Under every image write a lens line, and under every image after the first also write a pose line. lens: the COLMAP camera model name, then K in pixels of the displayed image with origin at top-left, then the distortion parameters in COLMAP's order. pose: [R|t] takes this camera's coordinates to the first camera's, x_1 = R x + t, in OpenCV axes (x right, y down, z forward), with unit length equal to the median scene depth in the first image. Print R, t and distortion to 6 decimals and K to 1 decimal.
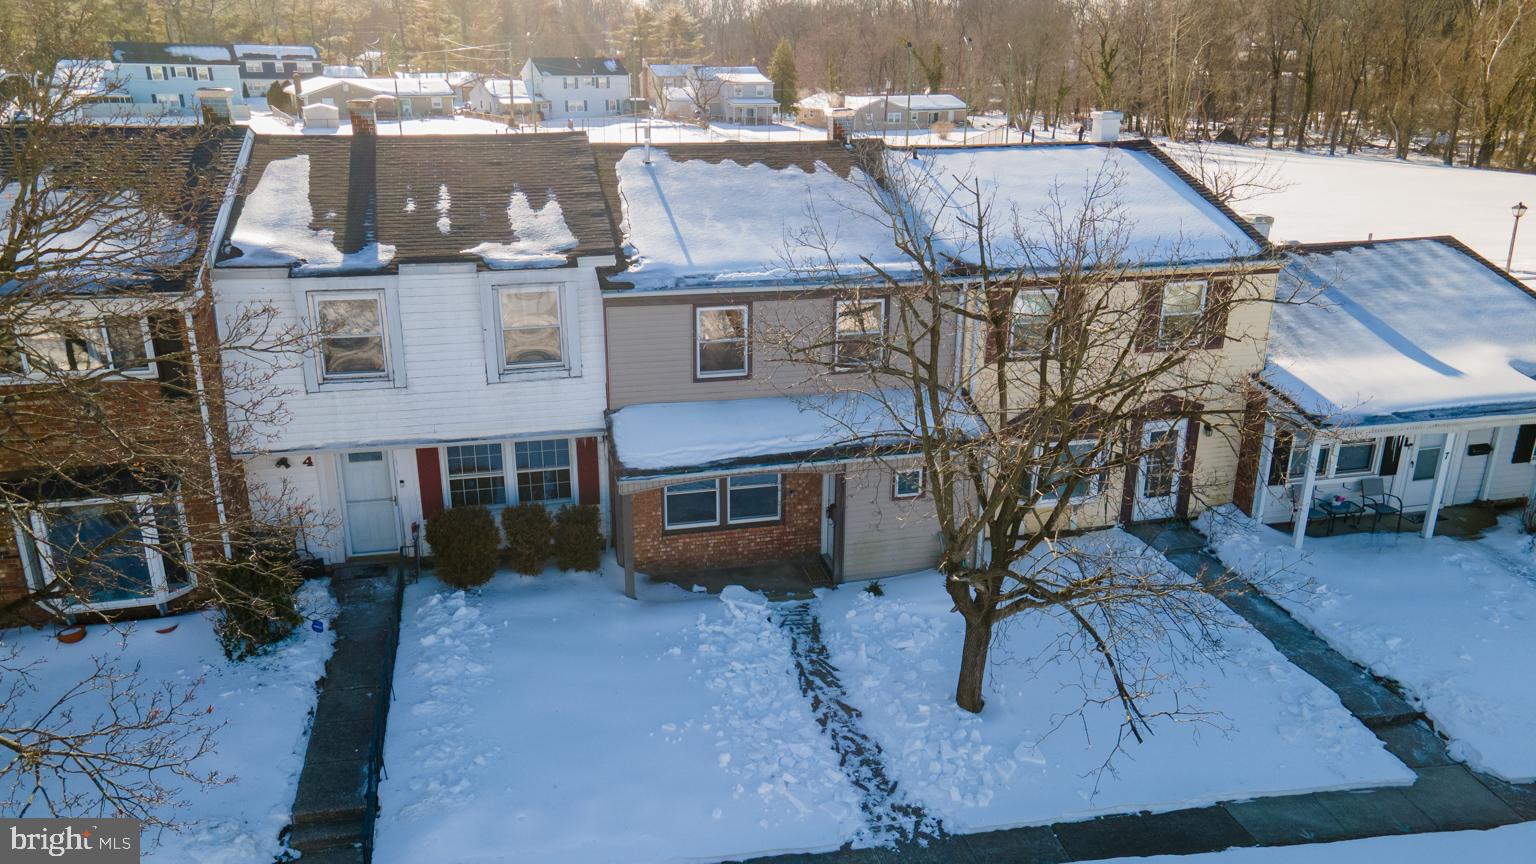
lens RADIAL K [[1046.7, 0, 764.3], [0, 1046.7, 426.5], [0, 0, 1]] dist [-0.004671, 0.001052]
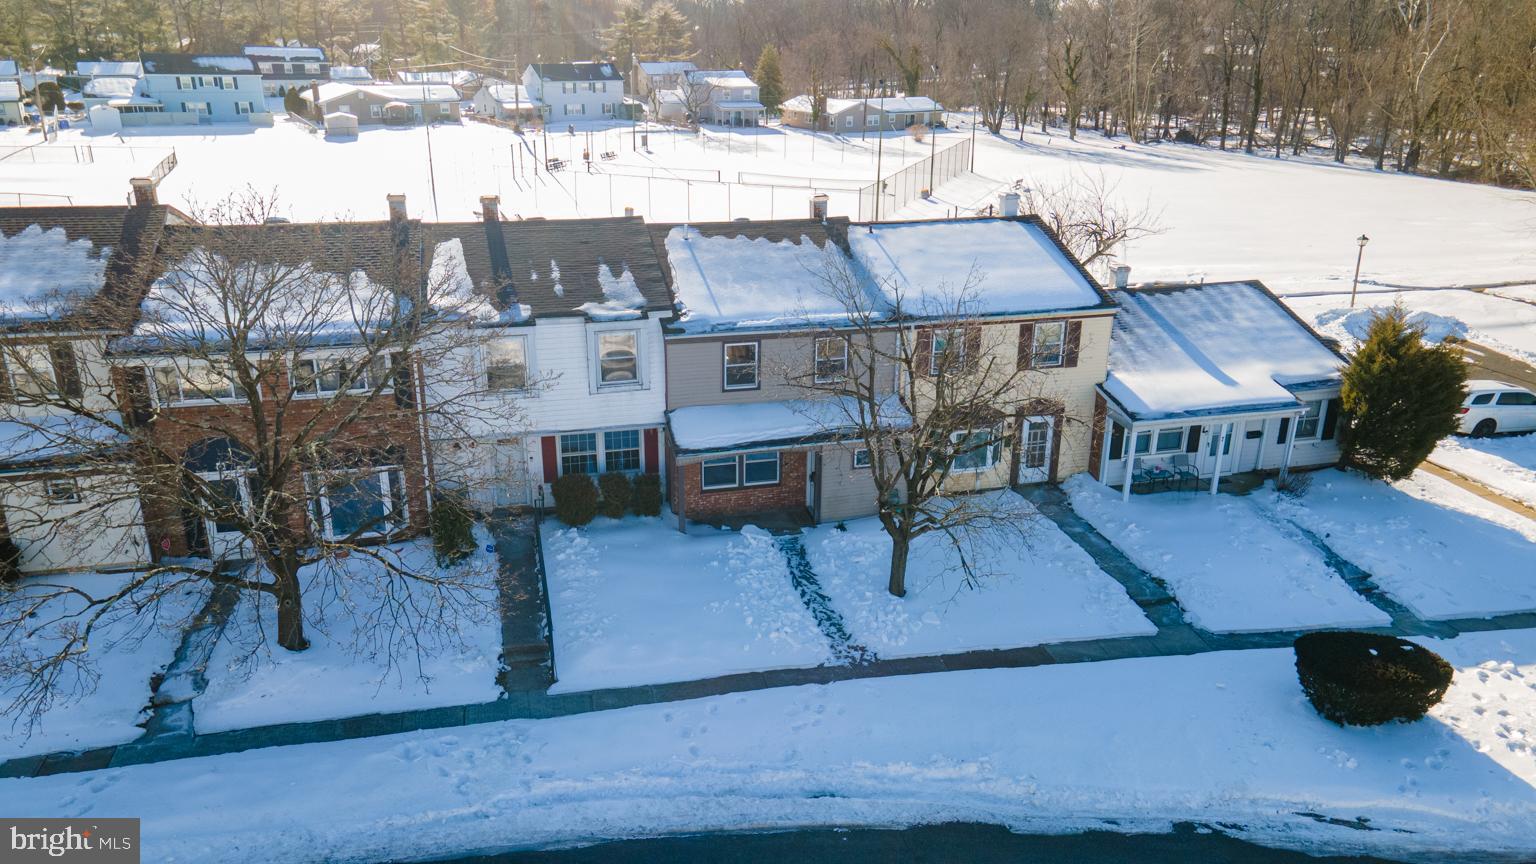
lens RADIAL K [[1046.7, 0, 767.7], [0, 1046.7, 436.5], [0, 0, 1]] dist [-0.004671, 0.001052]
pose [[0.999811, -0.002736, 0.019227, -0.029307], [0.002201, 0.999611, 0.027798, -0.019284], [-0.019296, -0.027750, 0.999429, -0.500888]]
